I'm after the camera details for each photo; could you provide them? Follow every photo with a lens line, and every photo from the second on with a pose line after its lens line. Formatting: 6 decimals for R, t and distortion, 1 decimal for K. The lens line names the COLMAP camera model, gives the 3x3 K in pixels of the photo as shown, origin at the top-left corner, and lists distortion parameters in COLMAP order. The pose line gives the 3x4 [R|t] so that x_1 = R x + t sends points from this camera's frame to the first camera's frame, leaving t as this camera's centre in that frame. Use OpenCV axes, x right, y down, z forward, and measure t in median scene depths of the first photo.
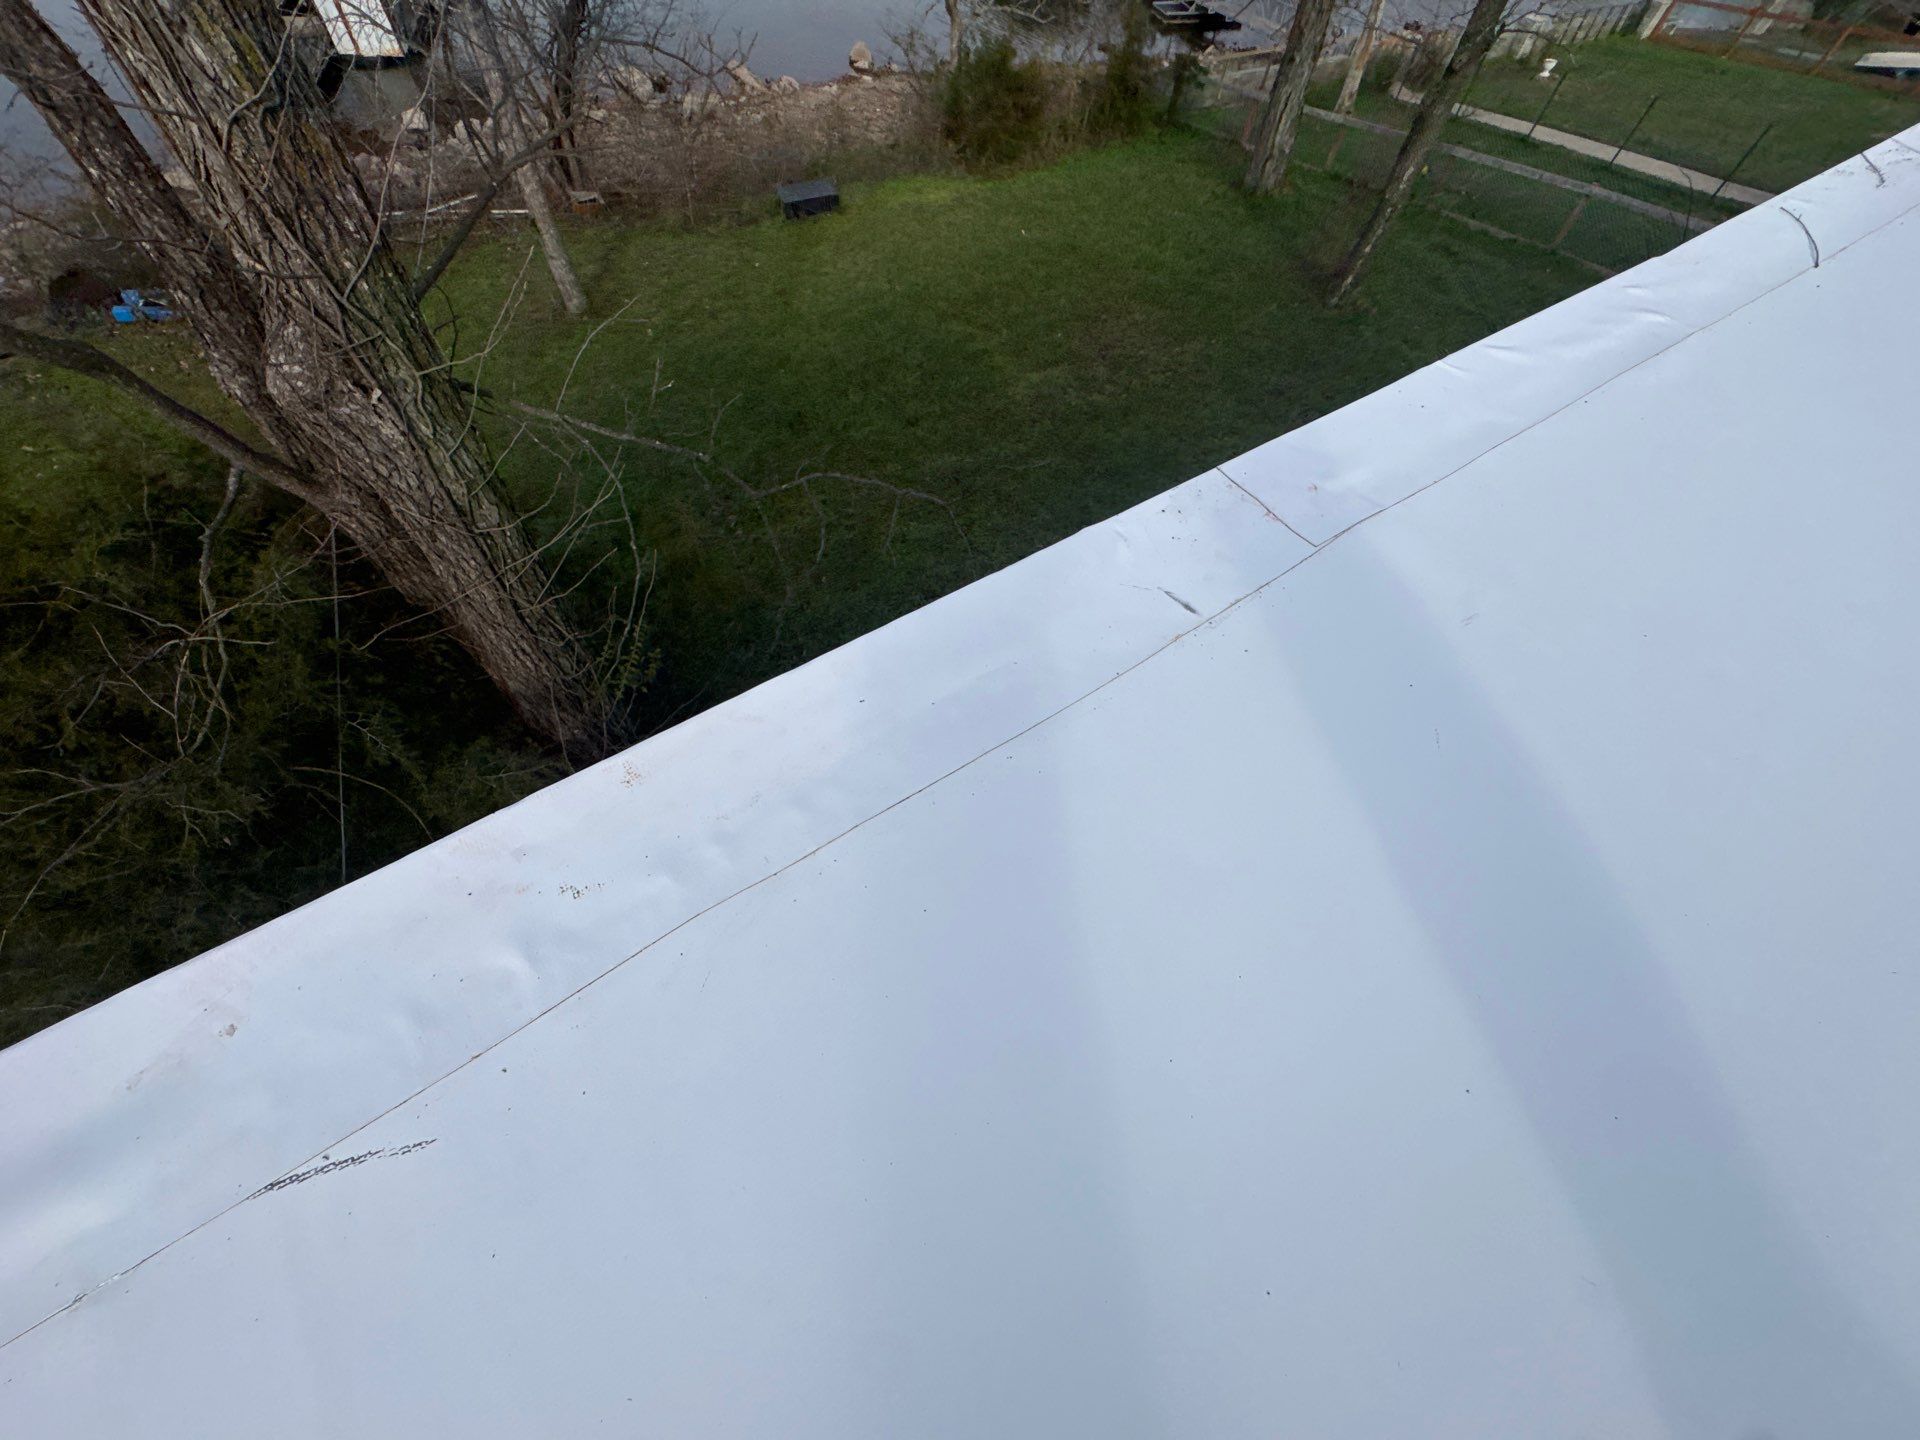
lens RADIAL K [[787.4, 0, 960.0], [0, 787.4, 720.0], [0, 0, 1]] dist [-0.000101, 0.000220]
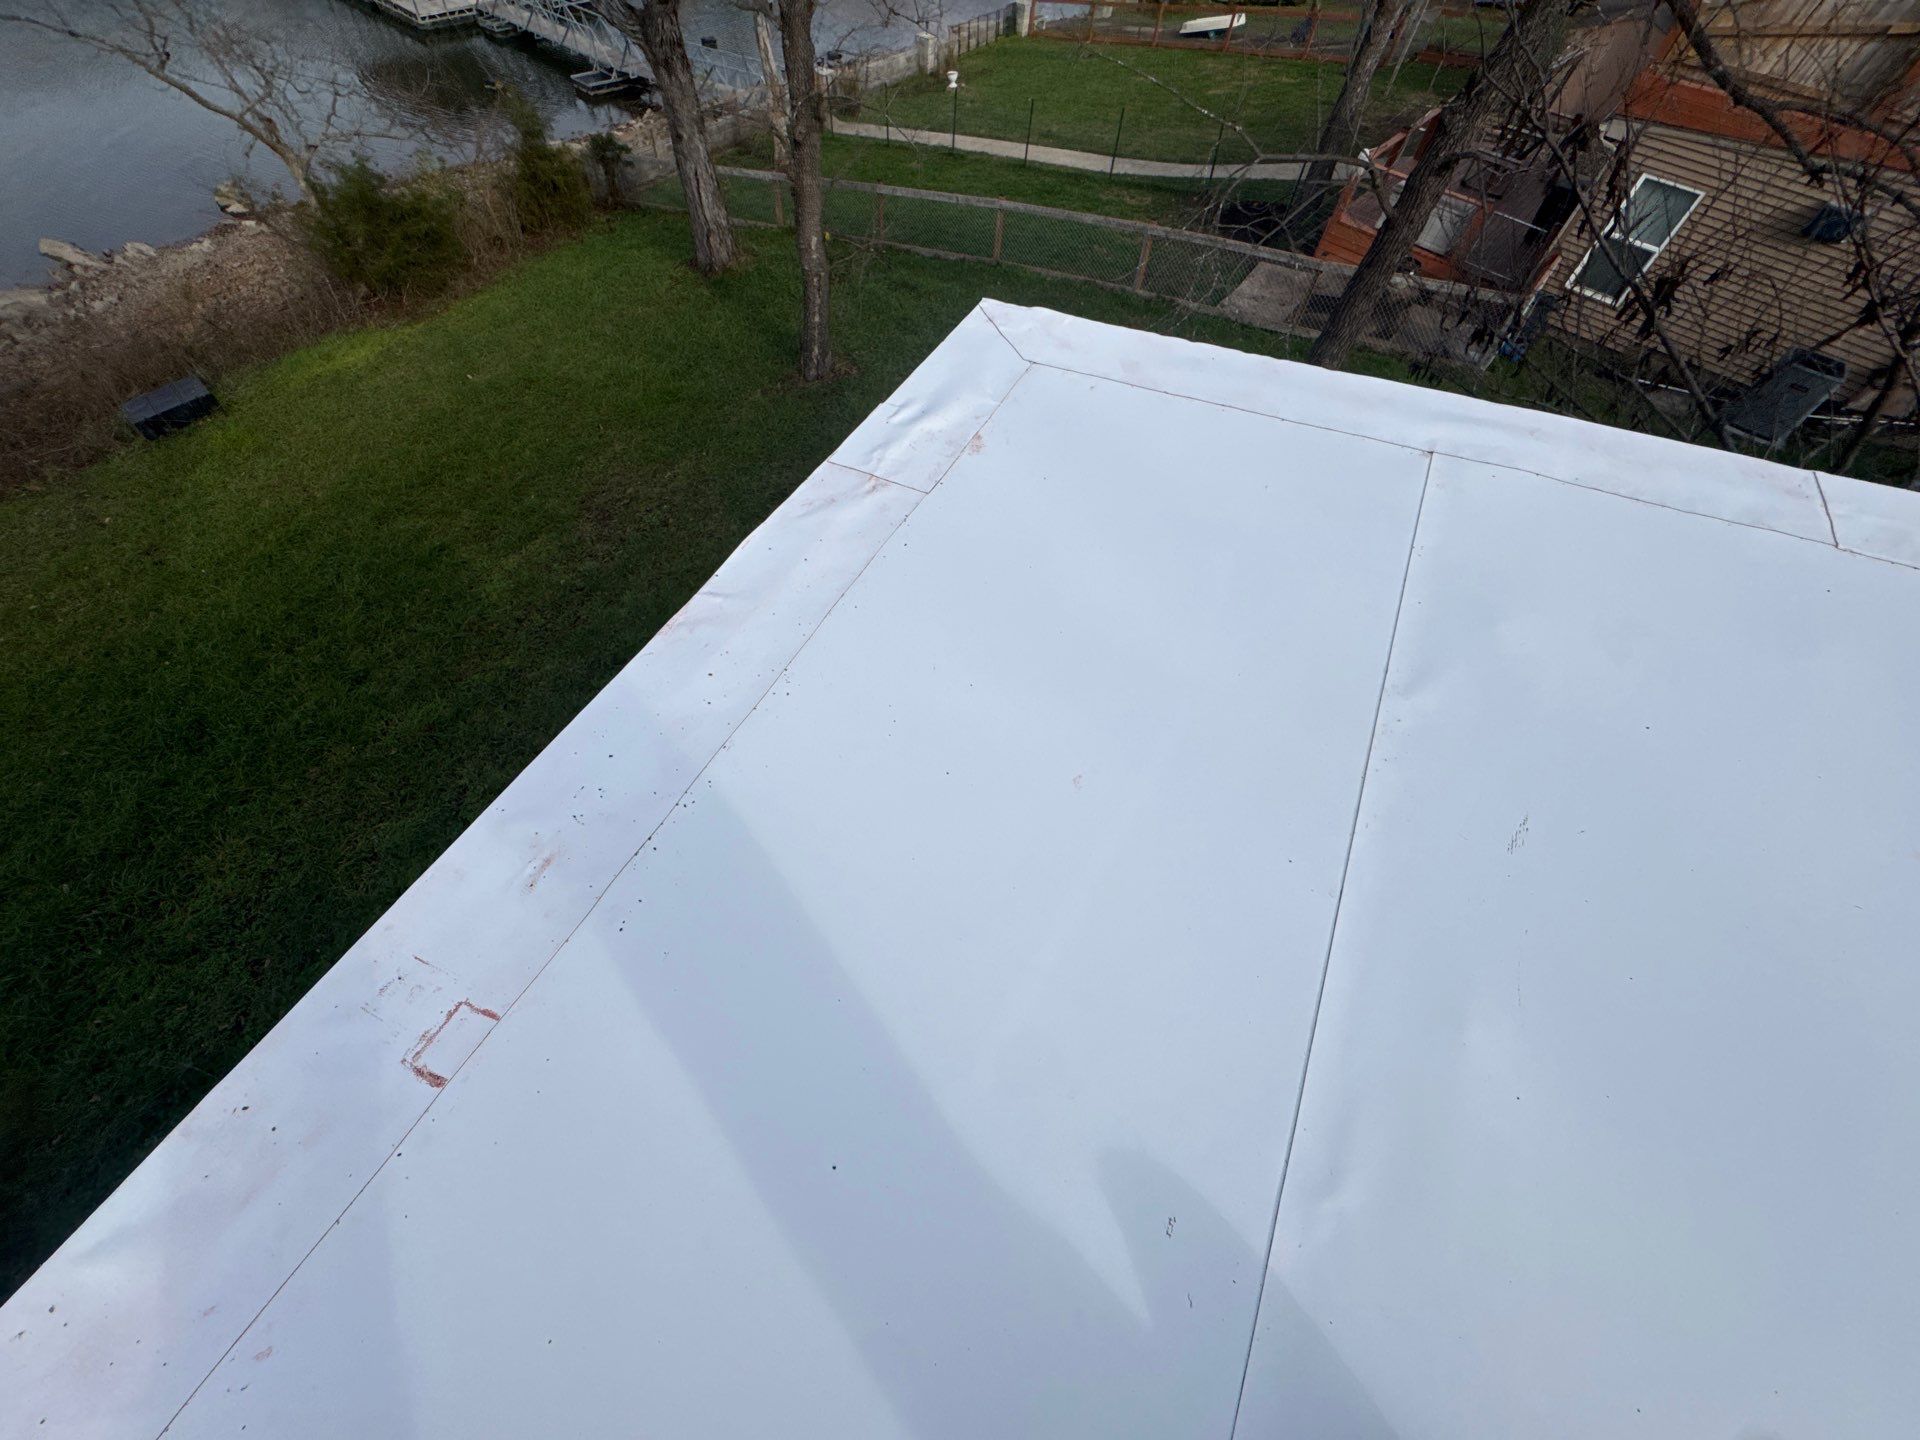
lens RADIAL K [[787.4, 0, 960.0], [0, 787.4, 720.0], [0, 0, 1]] dist [-0.000101, 0.000220]
pose [[0.873525, -0.395313, 0.284044, 0.146936], [0.403101, 0.914555, 0.033154, -0.079857], [-0.272880, 0.085538, 0.958238, 0.051053]]
